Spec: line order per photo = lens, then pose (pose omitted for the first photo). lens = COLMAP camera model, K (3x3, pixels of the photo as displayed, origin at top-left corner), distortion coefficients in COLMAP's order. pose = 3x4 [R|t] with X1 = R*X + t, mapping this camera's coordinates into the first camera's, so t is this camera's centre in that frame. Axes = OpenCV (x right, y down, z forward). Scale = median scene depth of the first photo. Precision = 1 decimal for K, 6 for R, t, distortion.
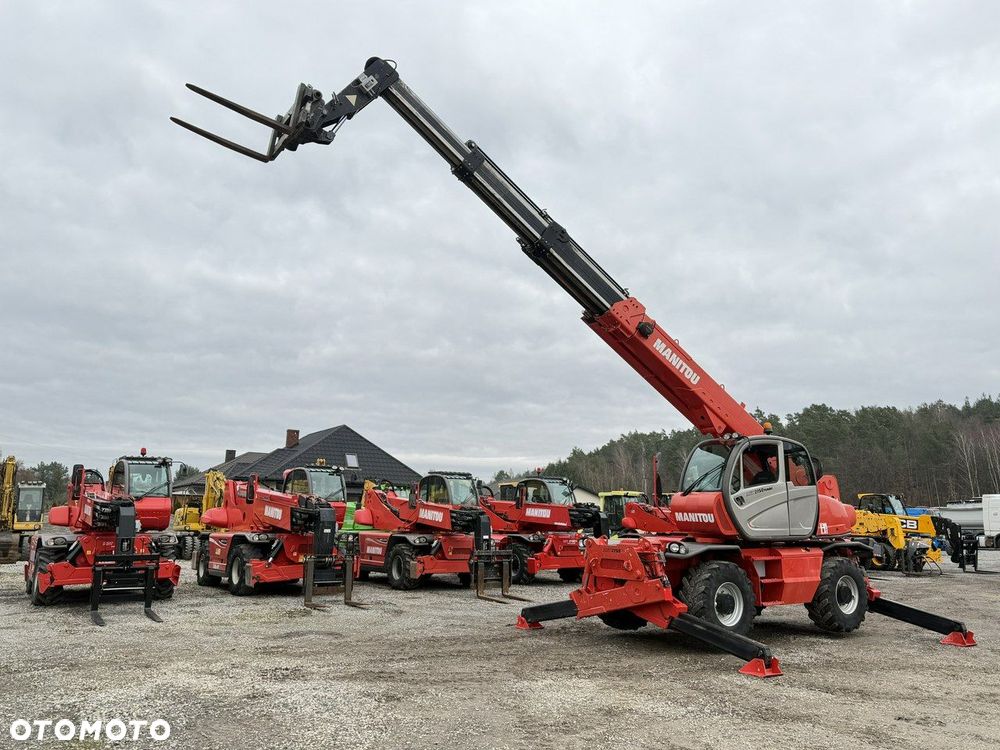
lens RADIAL K [[845.7, 0, 452.0], [0, 845.7, 346.1], [0, 0, 1]] dist [0.069992, -0.111193]
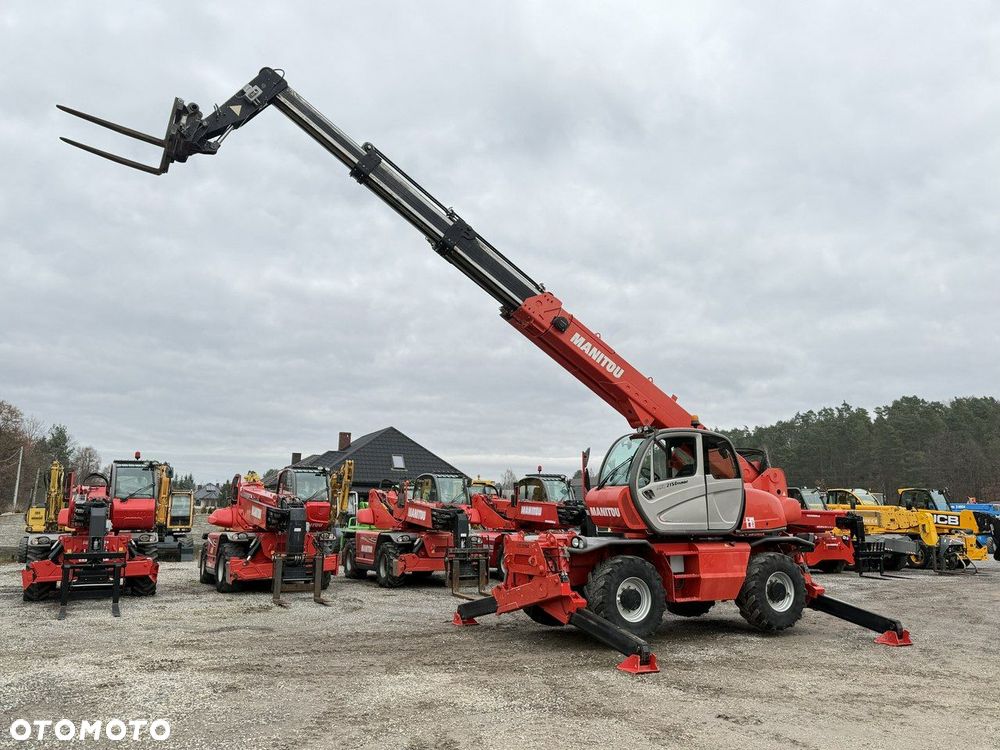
lens RADIAL K [[845.7, 0, 450.2], [0, 845.7, 342.4], [0, 0, 1]] dist [0.069992, -0.111193]
pose [[0.994474, -0.027827, -0.101230, 0.145357], [0.027313, 0.999606, -0.006460, 0.003664], [0.101369, 0.003659, 0.994842, -0.001427]]
